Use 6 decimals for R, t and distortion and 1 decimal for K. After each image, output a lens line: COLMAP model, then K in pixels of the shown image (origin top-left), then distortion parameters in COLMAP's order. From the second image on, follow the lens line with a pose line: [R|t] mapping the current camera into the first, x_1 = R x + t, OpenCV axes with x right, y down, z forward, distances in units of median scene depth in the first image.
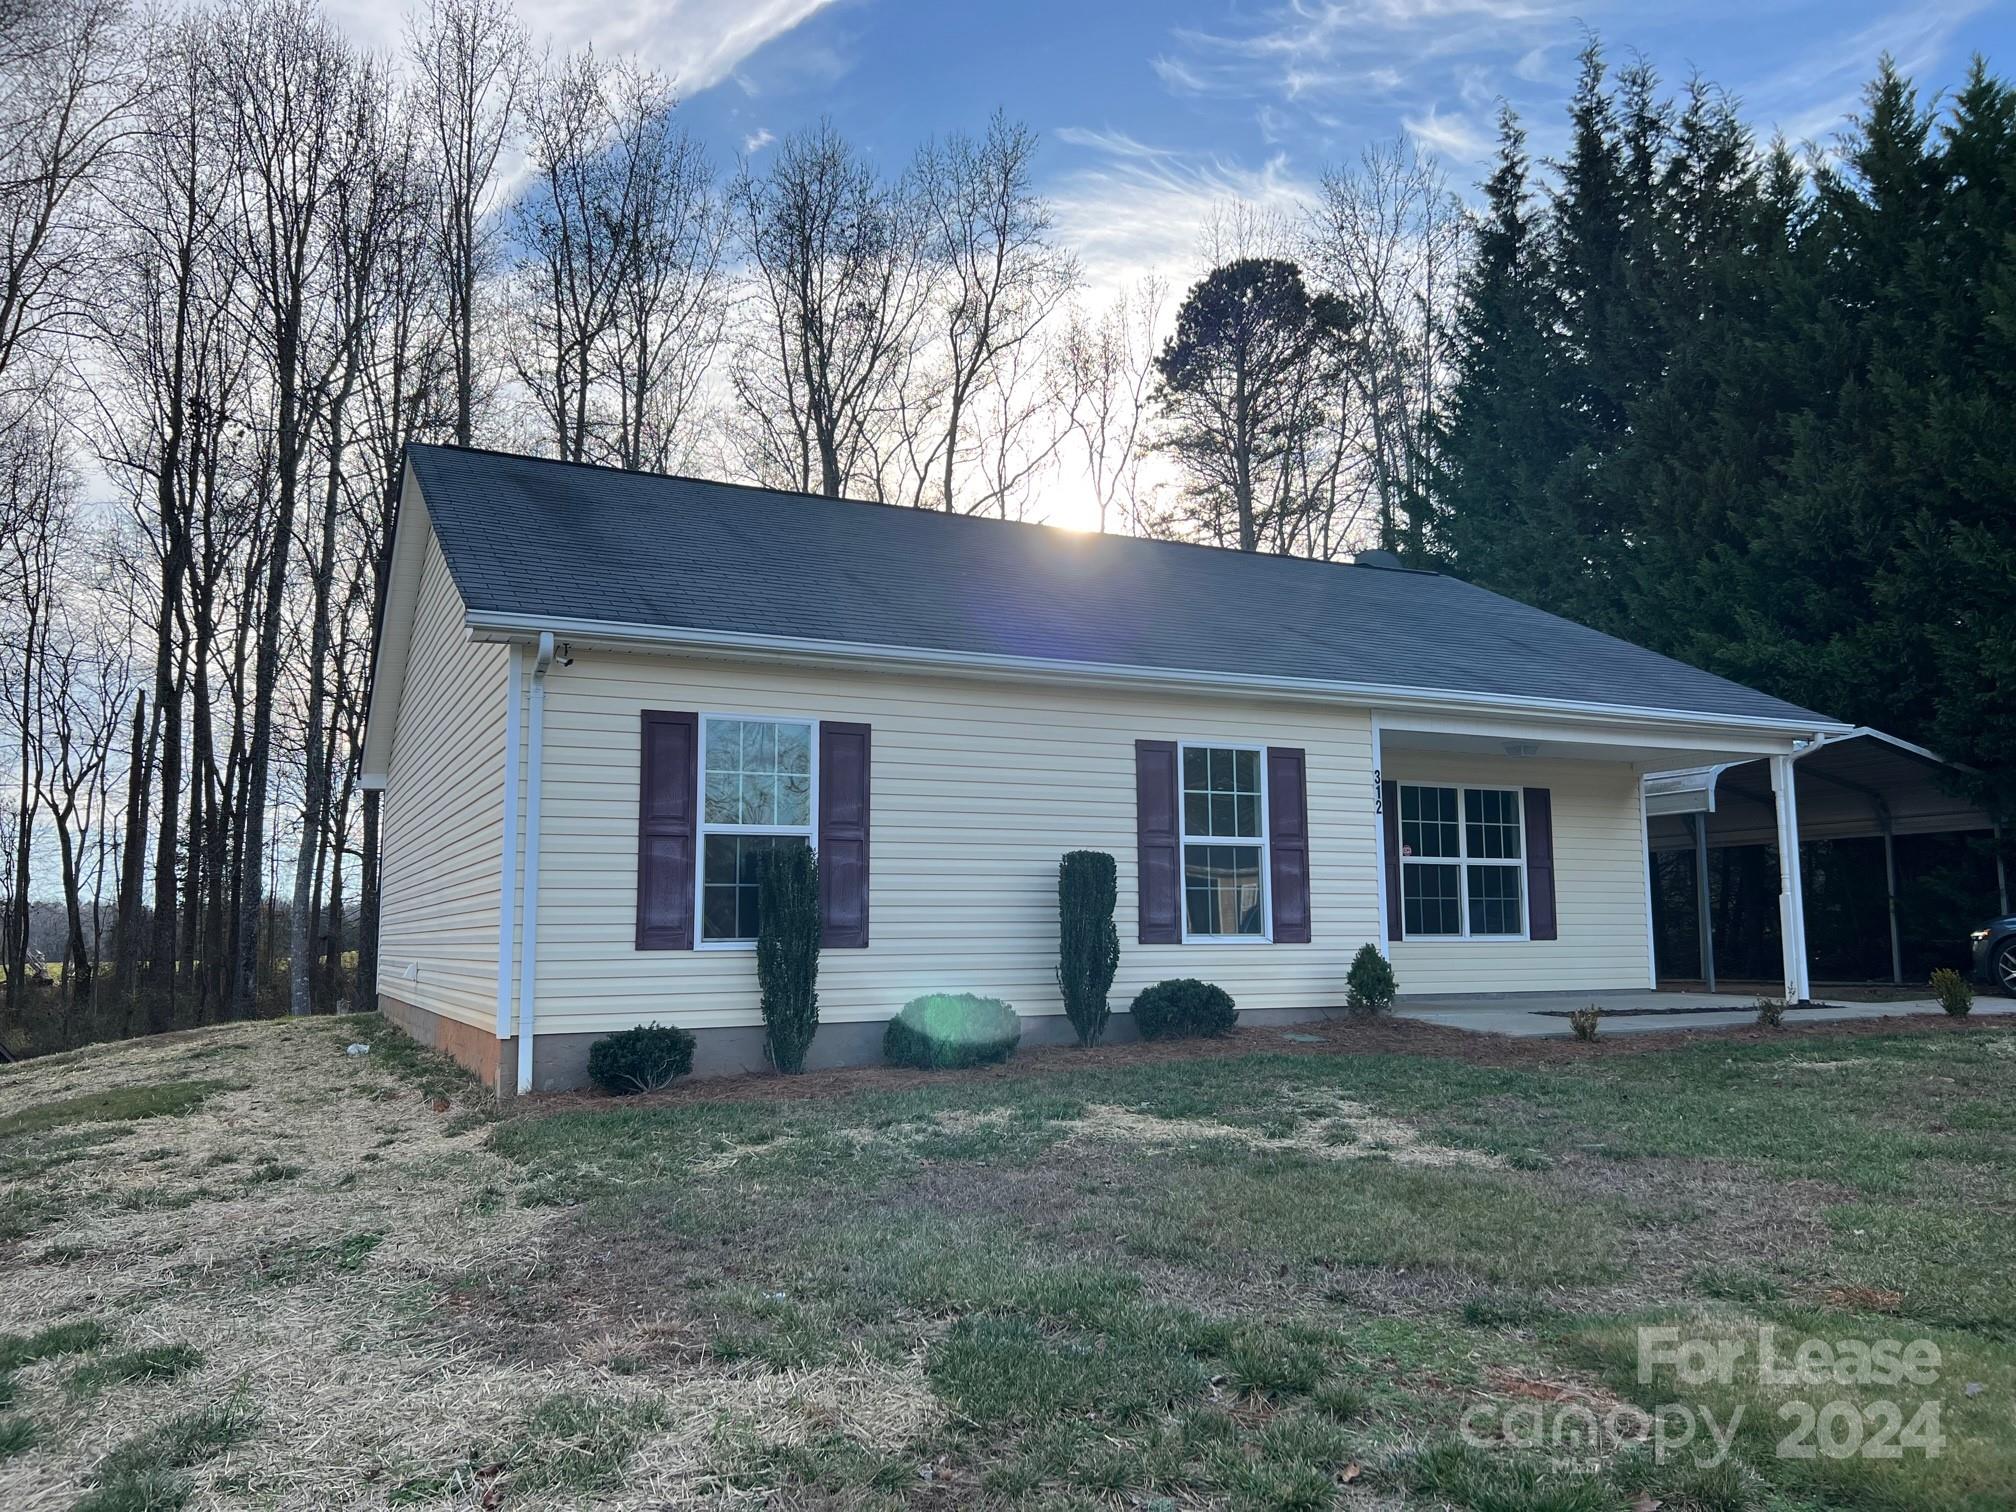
lens RADIAL K [[1521.0, 0, 1011.4], [0, 1521.0, 756.1], [0, 0, 1]] dist [0.063177, -0.067639]
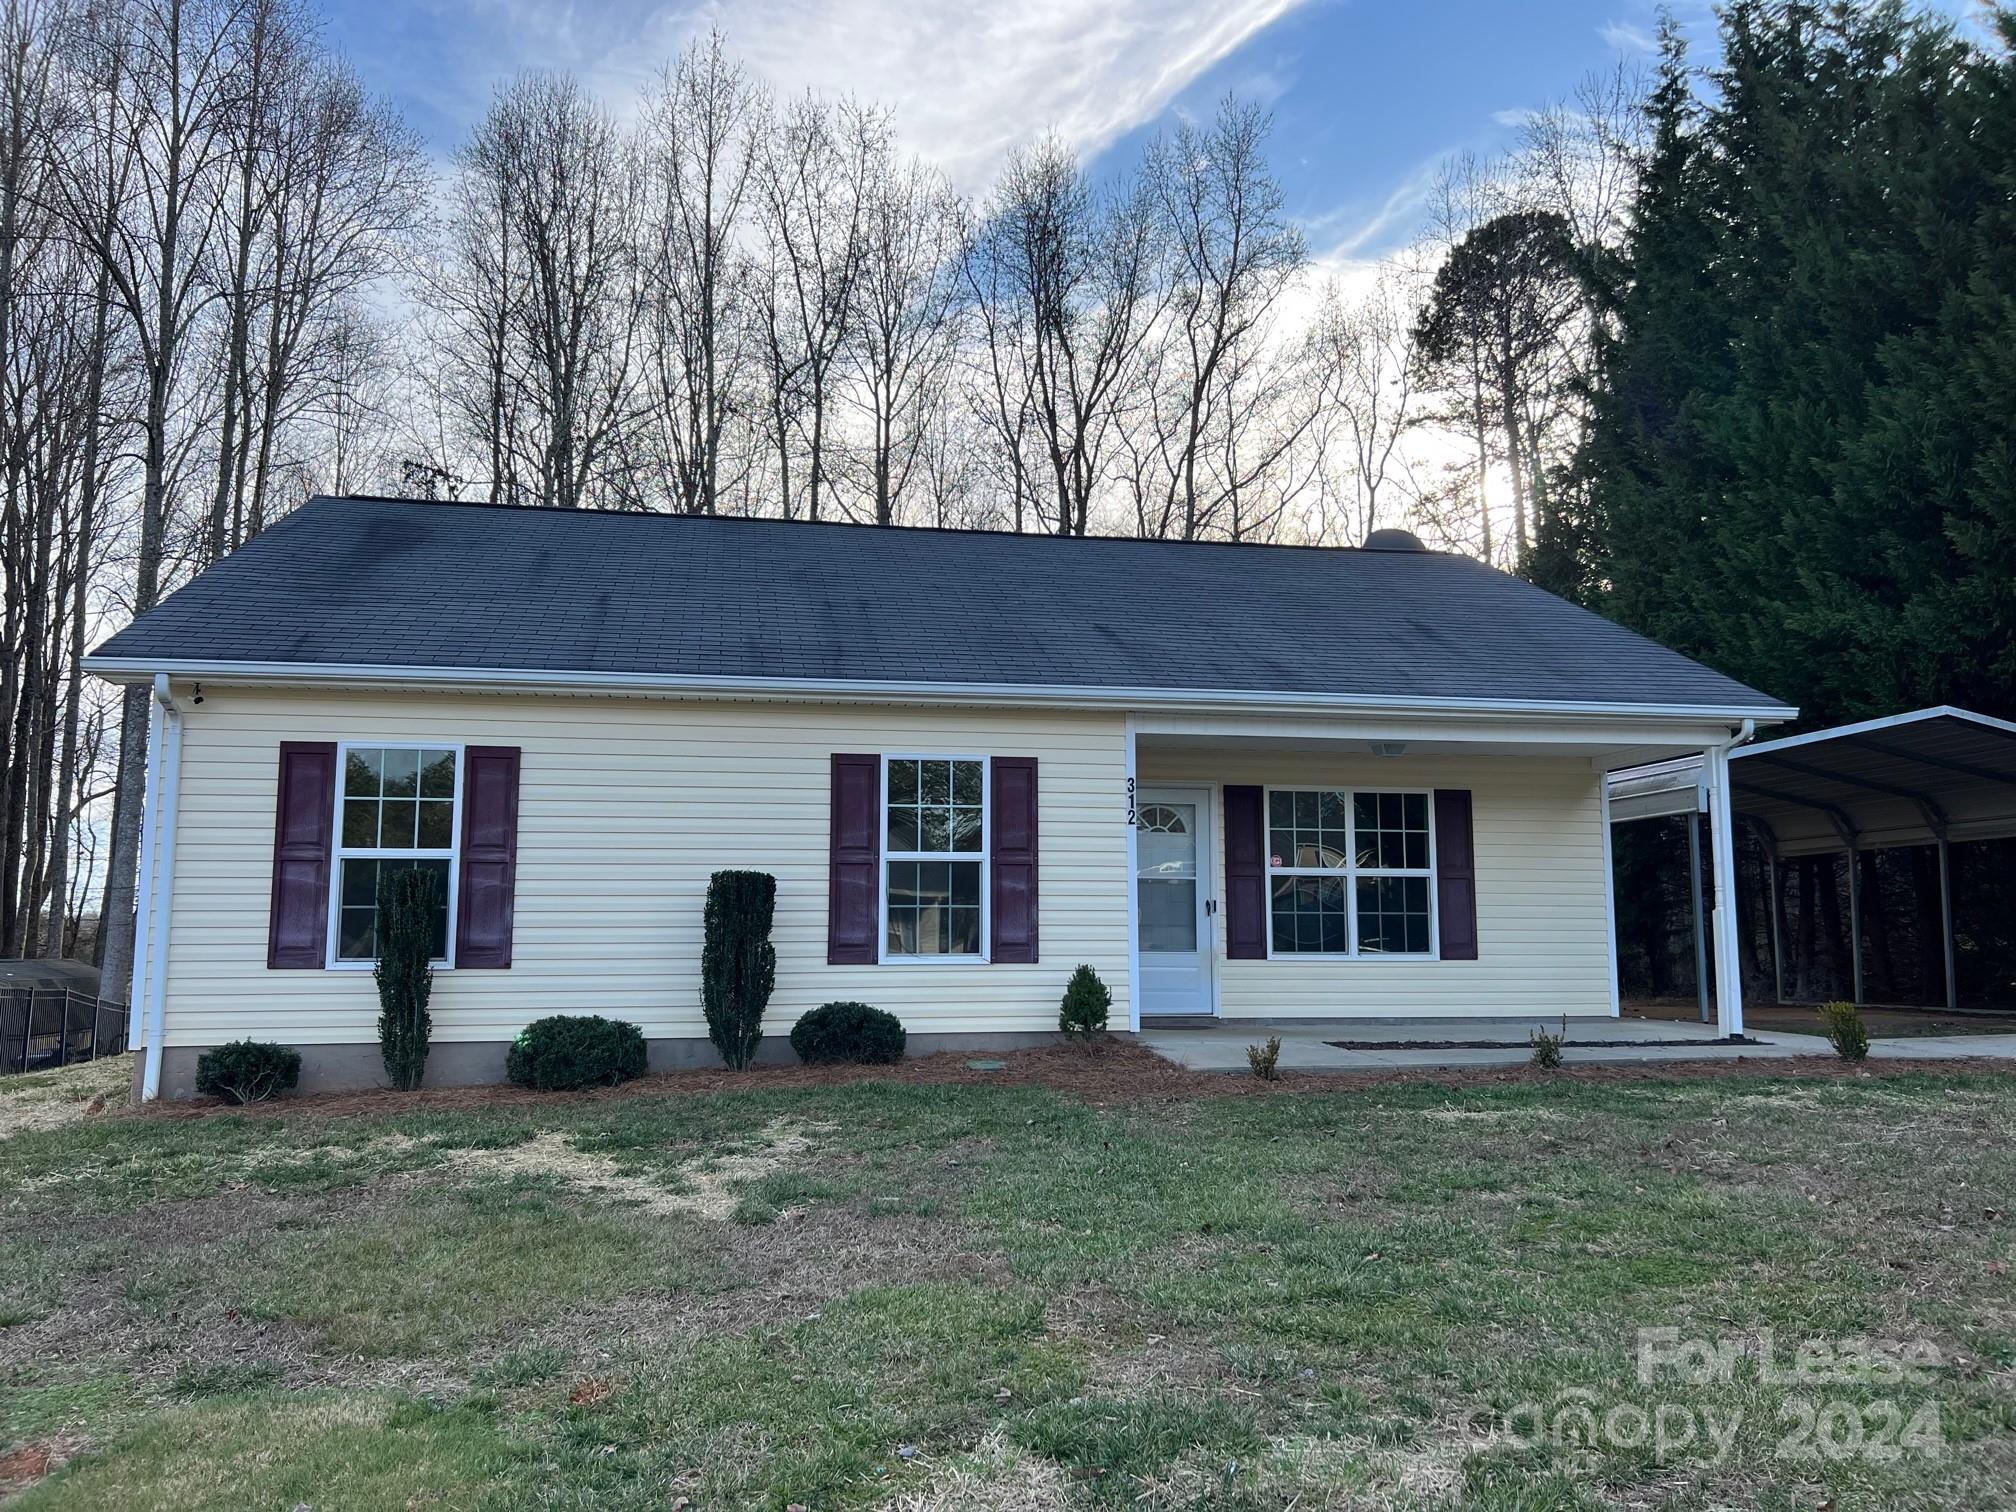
lens RADIAL K [[1521.0, 0, 1010.1], [0, 1521.0, 757.5], [0, 0, 1]] dist [0.063177, -0.067639]
pose [[0.963165, -0.025610, -0.267688, 0.443515], [0.025873, 0.999662, -0.002543, -0.002807], [0.267663, -0.004477, 0.963502, 0.092111]]
